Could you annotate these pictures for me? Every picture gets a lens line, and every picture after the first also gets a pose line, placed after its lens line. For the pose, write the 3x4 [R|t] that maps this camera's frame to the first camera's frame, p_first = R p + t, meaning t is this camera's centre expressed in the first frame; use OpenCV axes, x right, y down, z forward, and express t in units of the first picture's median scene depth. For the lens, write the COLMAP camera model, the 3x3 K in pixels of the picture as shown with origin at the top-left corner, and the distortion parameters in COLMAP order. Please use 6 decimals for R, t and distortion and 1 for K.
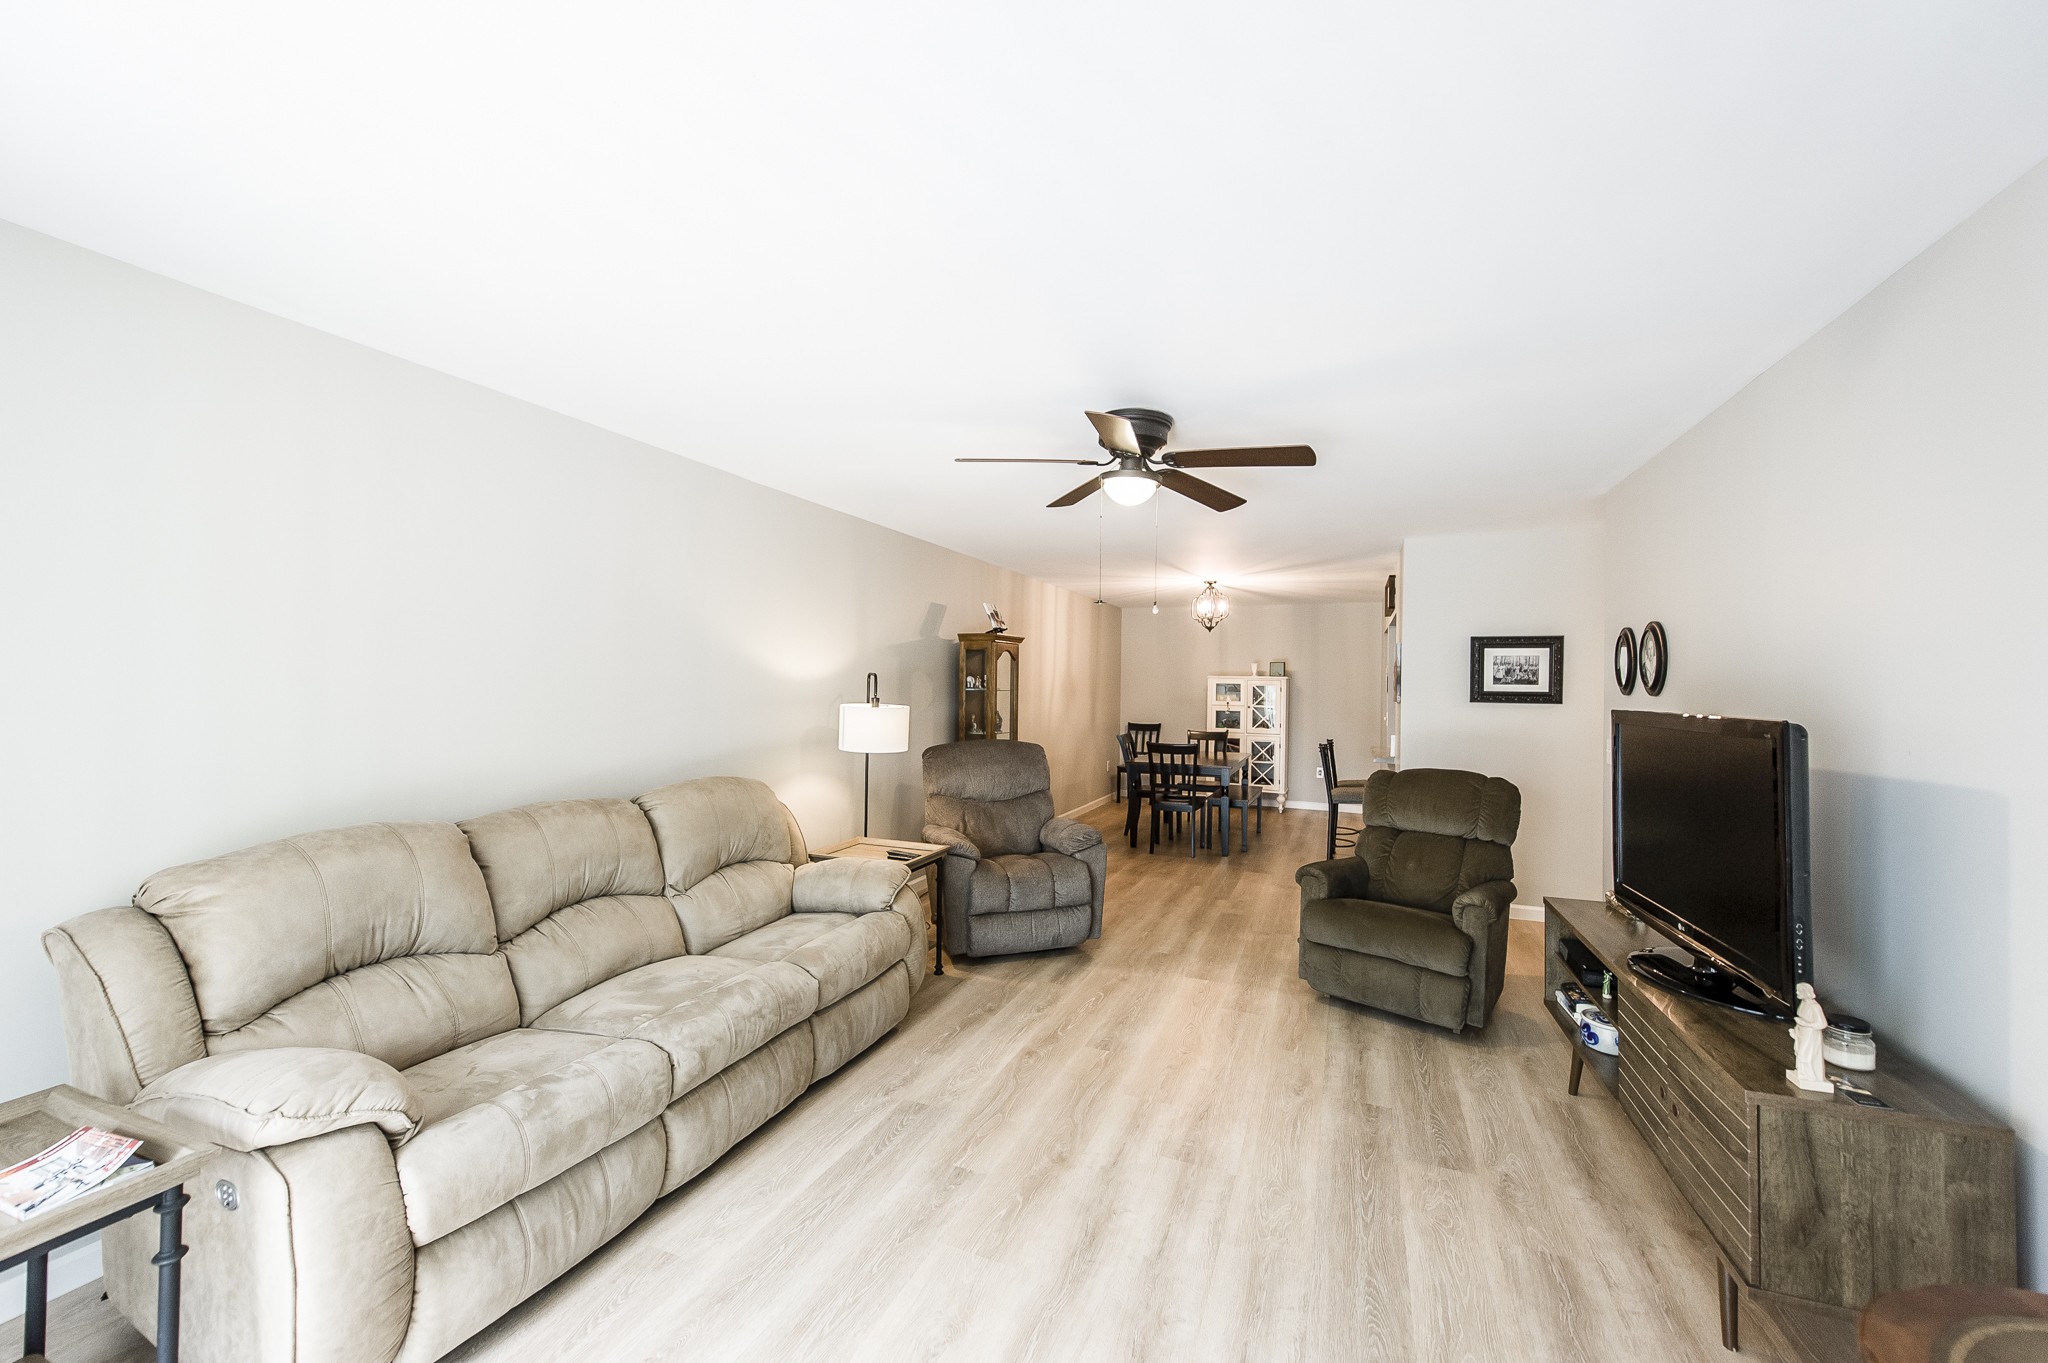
lens RADIAL K [[808.4, 0, 983.1], [0, 808.4, 681.8], [0, 0, 1]] dist [0.005861, -0.002001]
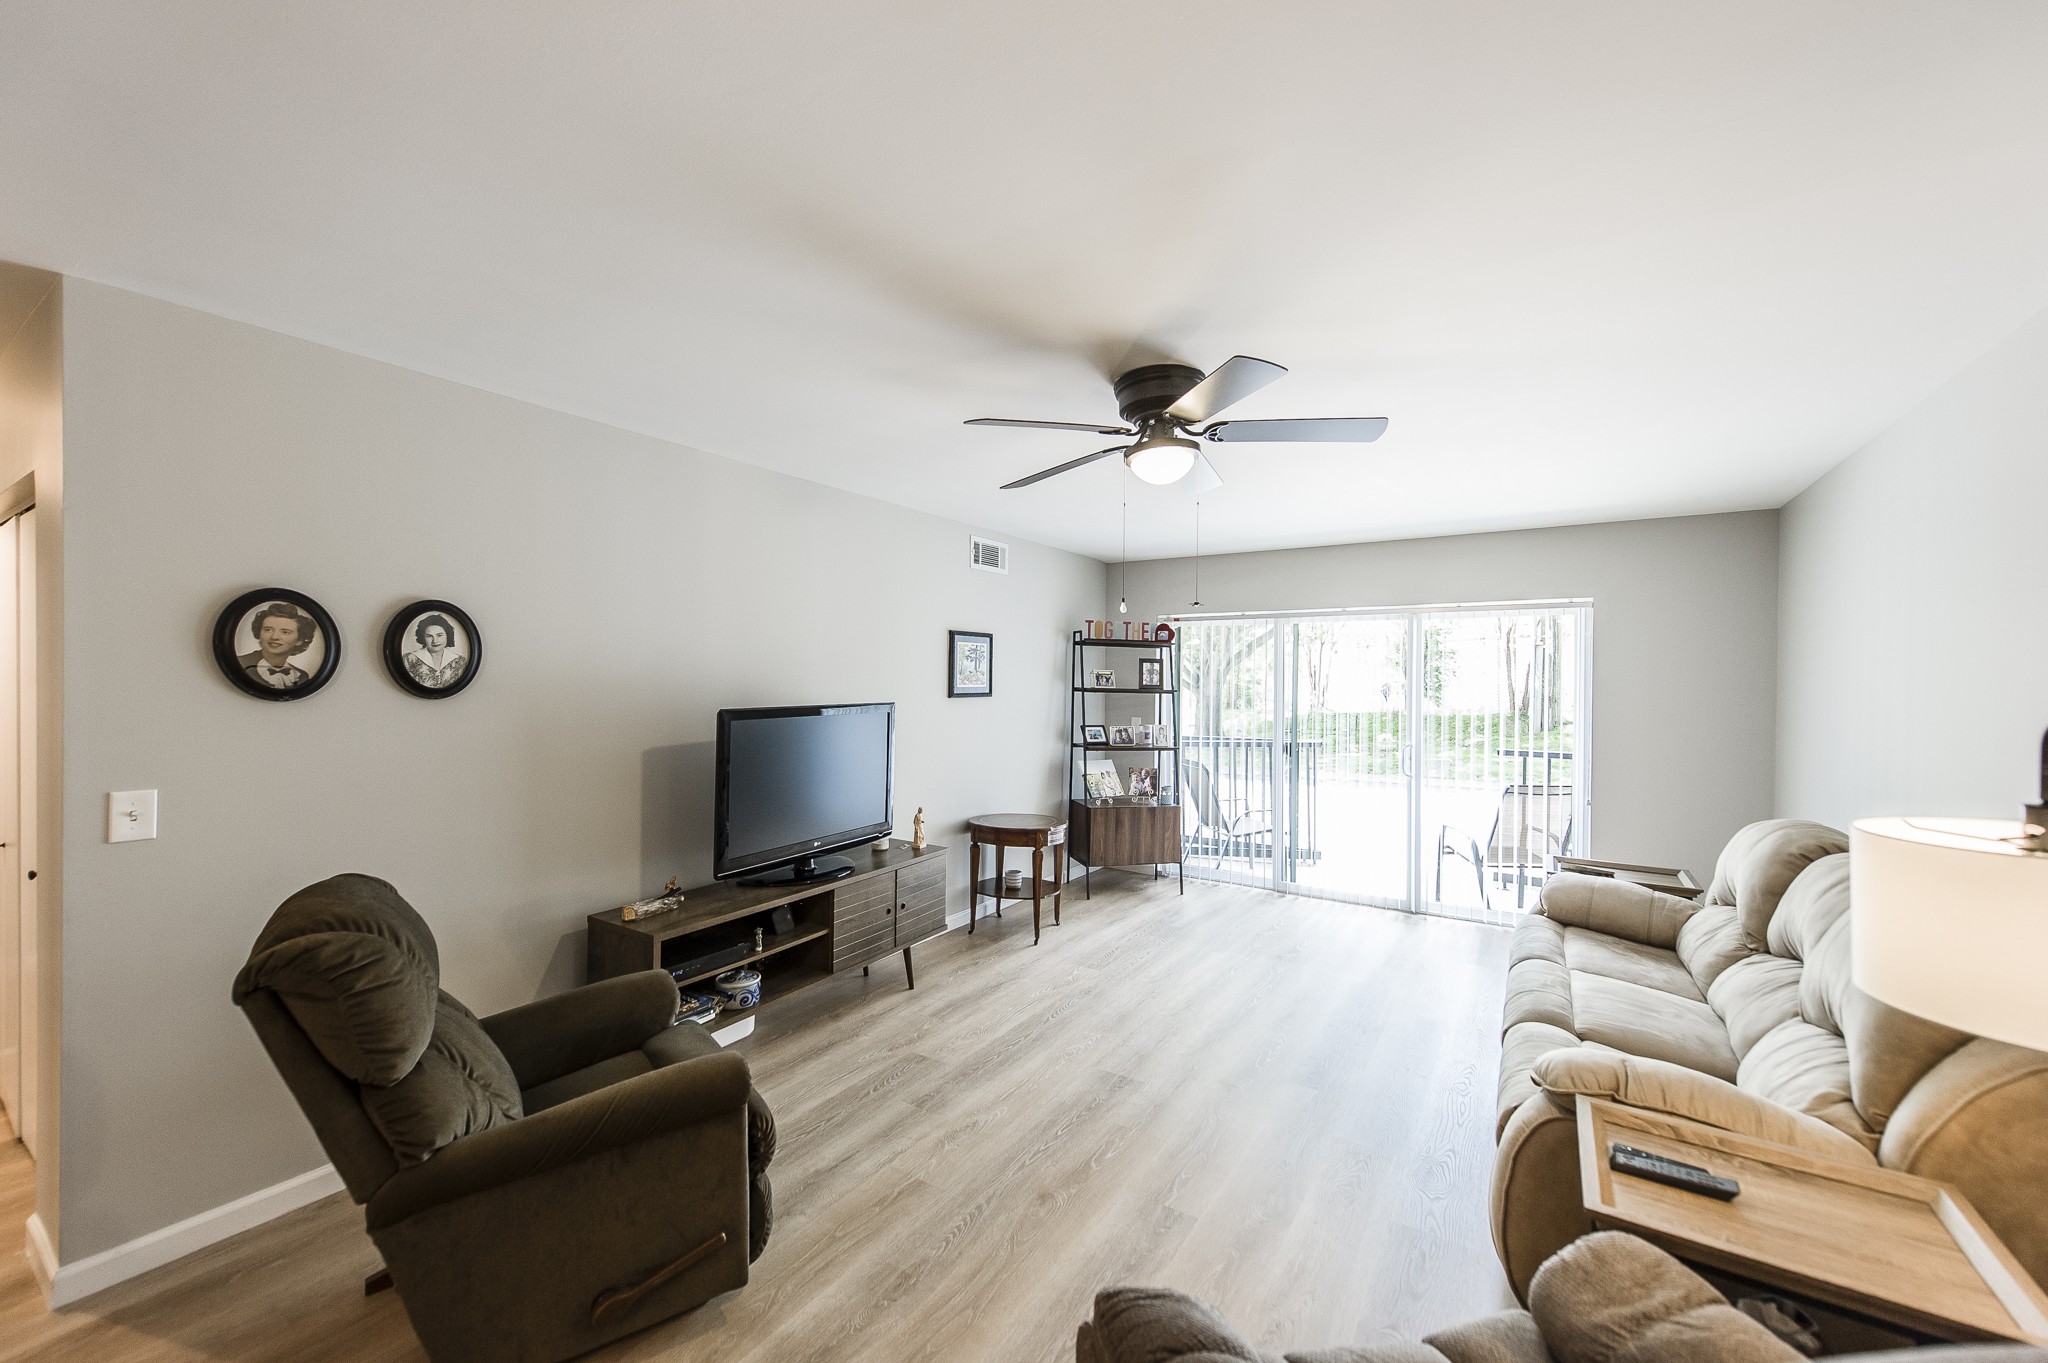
lens RADIAL K [[808.4, 0, 1011.8], [0, 808.4, 682.9], [0, 0, 1]] dist [0.005861, -0.002001]
pose [[-0.988158, -0.023410, 0.151643, 0.178396], [-0.022643, 0.999721, 0.006786, -0.014054], [-0.151759, 0.003272, -0.988412, 1.625130]]
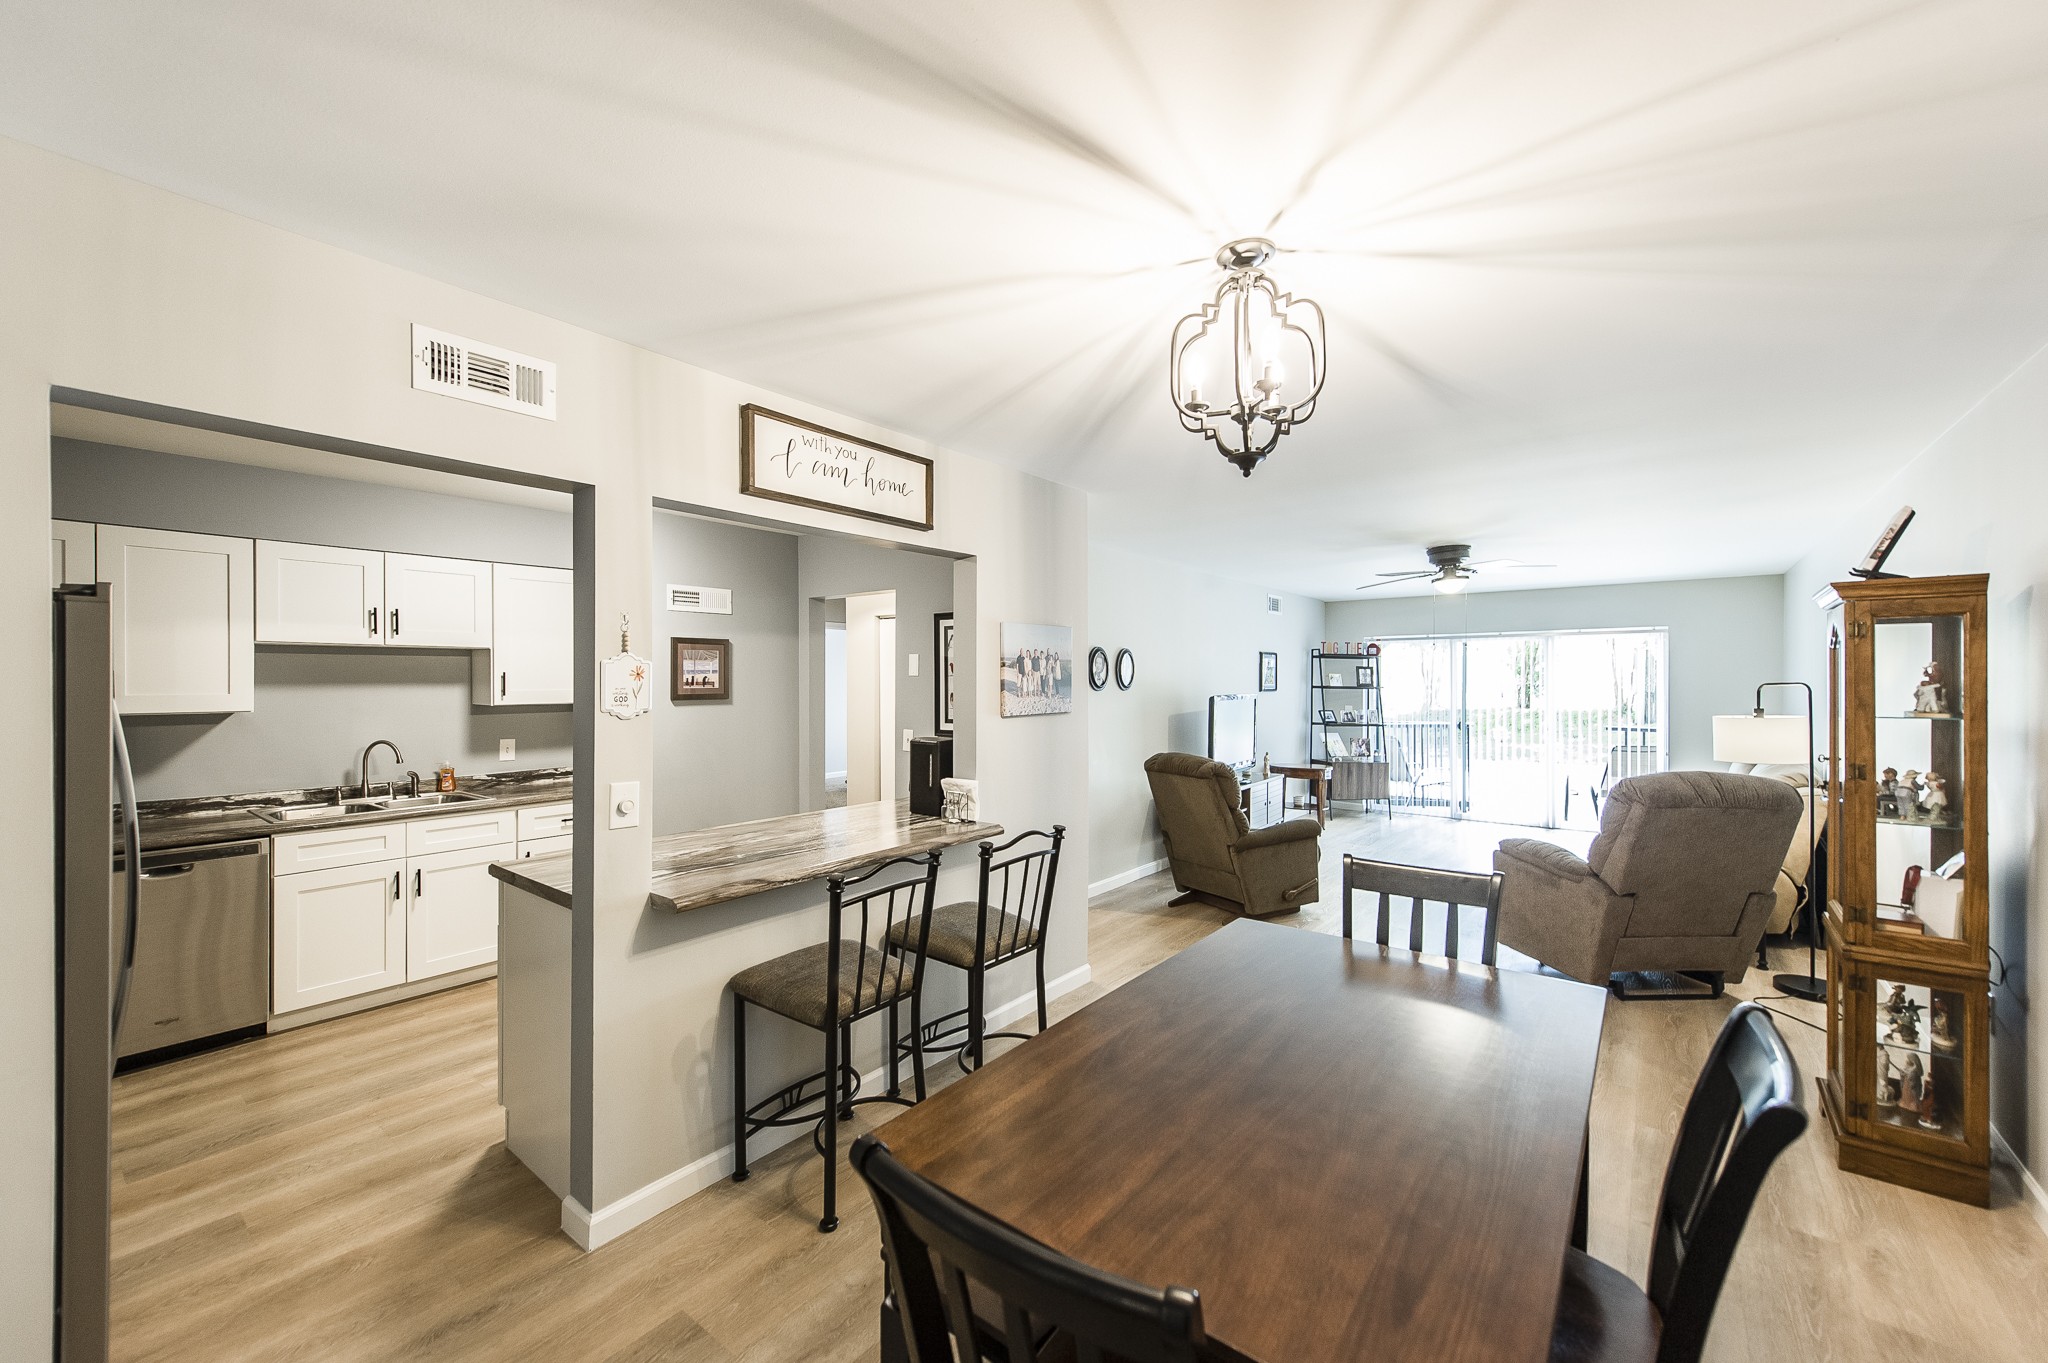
lens RADIAL K [[808.4, 0, 1016.3], [0, 808.4, 677.7], [0, 0, 1]] dist [0.005861, -0.002001]
pose [[-0.972035, -0.012948, 0.234480, 0.630233], [-0.013710, 0.999905, -0.001623, -0.004191], [-0.234437, -0.004792, -0.972120, 2.697094]]
